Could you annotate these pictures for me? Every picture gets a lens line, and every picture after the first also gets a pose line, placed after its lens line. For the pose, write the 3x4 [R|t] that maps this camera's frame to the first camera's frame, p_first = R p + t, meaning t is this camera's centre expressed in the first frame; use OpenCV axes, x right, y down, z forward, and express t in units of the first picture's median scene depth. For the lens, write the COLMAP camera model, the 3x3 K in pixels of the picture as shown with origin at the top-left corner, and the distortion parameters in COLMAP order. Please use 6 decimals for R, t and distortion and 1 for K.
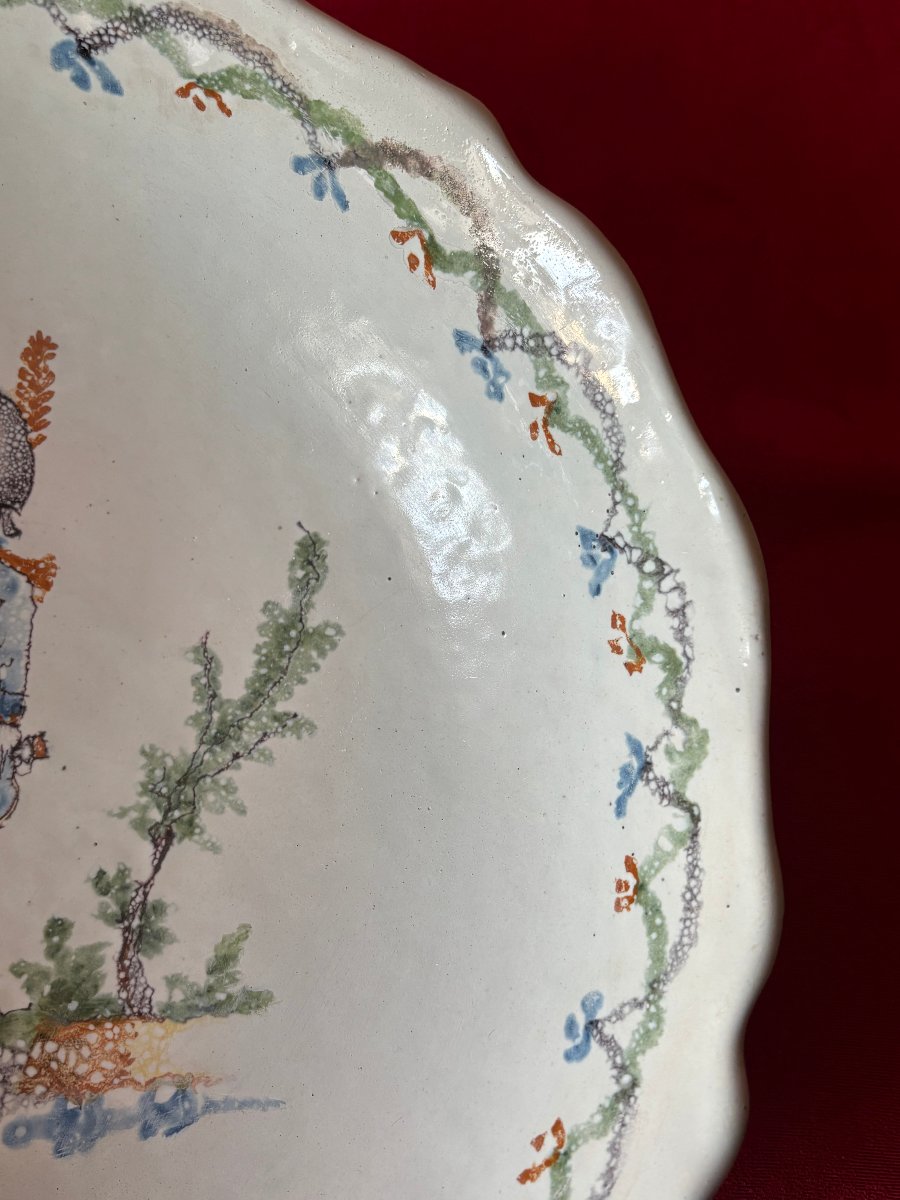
lens RADIAL K [[1183.5, 0, 450.0], [0, 1183.5, 600.0], [0, 0, 1]] dist [0.010762, -0.099290]
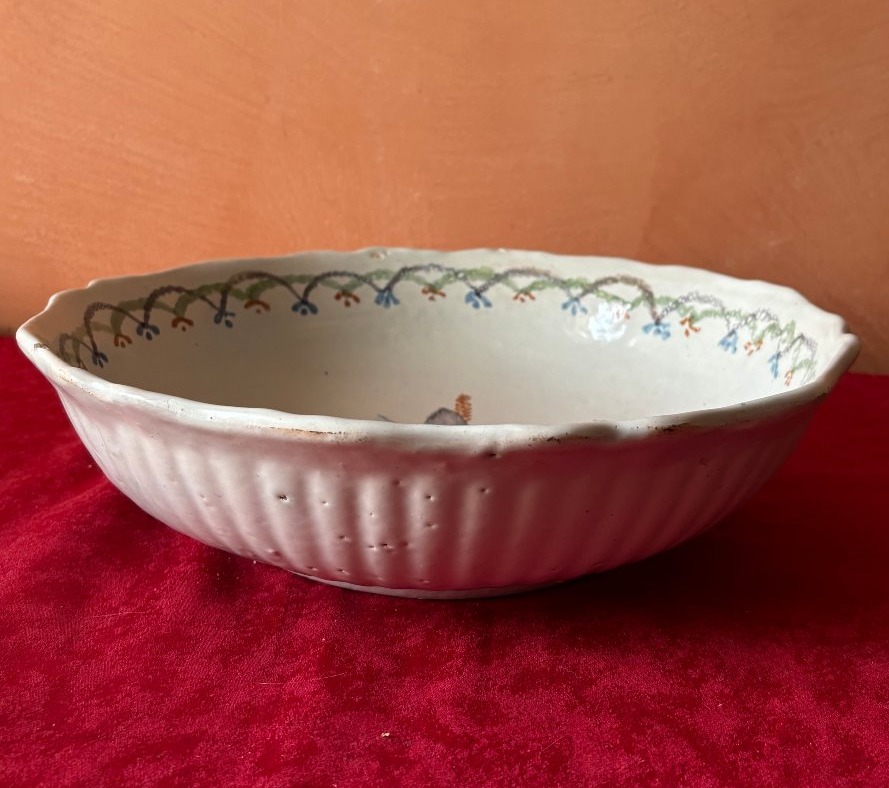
lens RADIAL K [[1122.4, 0, 456.2], [0, 1122.4, 393.9], [0, 0, 1]] dist [0.007158, -0.001080]
pose [[0.979991, -0.196948, 0.028786, -0.460845], [0.117971, 0.458254, -0.880958, 1.803059], [0.160311, 0.866727, 0.472319, -0.006505]]
